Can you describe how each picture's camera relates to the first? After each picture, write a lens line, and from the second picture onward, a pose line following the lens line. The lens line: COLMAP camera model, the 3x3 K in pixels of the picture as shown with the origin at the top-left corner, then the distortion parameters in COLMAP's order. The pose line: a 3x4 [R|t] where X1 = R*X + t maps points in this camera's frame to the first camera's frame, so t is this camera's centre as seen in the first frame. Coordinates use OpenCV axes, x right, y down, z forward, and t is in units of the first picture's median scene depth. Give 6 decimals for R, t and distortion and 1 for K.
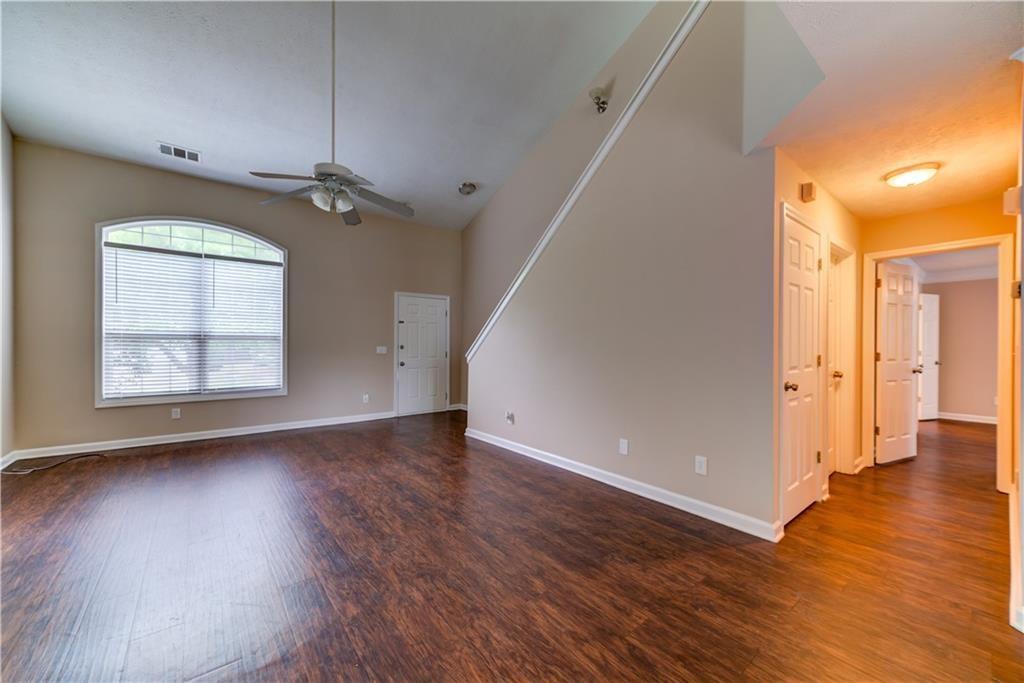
lens RADIAL K [[386.9, 0, 506.6], [0, 386.9, 344.8], [0, 0, 1]] dist [-0.001322, 0.002593]
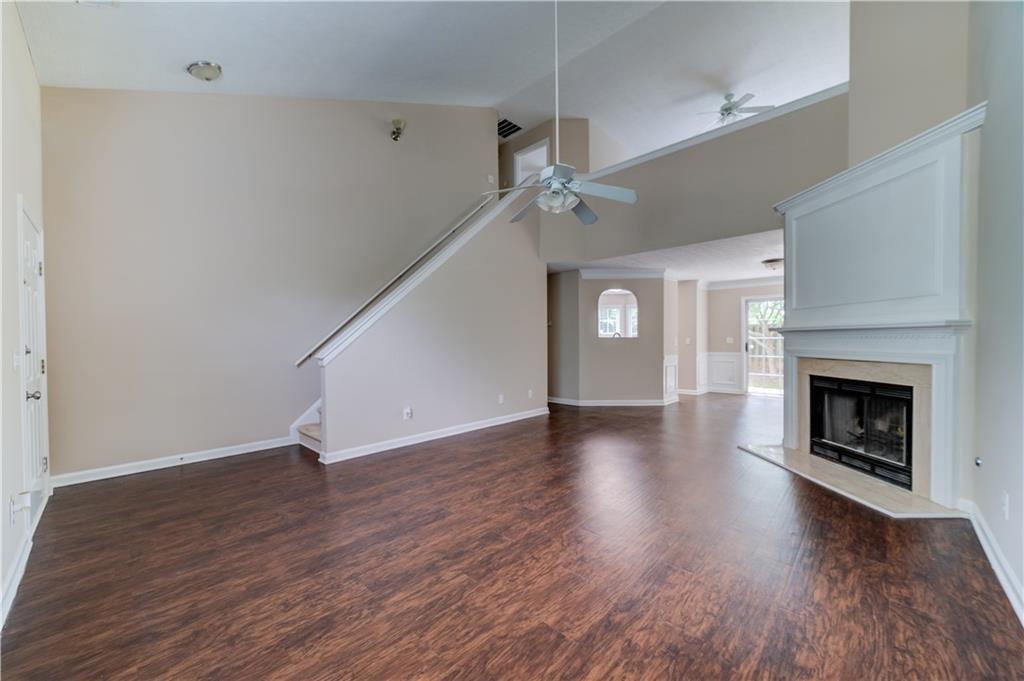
lens RADIAL K [[392.0, 0, 502.6], [0, 392.0, 329.2], [0, 0, 1]] dist [0.020715, -0.001251]
pose [[-0.123810, 0.028309, 0.991902, -1.135399], [0.015938, 0.999521, -0.026537, -0.005640], [-0.992178, 0.012523, -0.124202, 0.955321]]
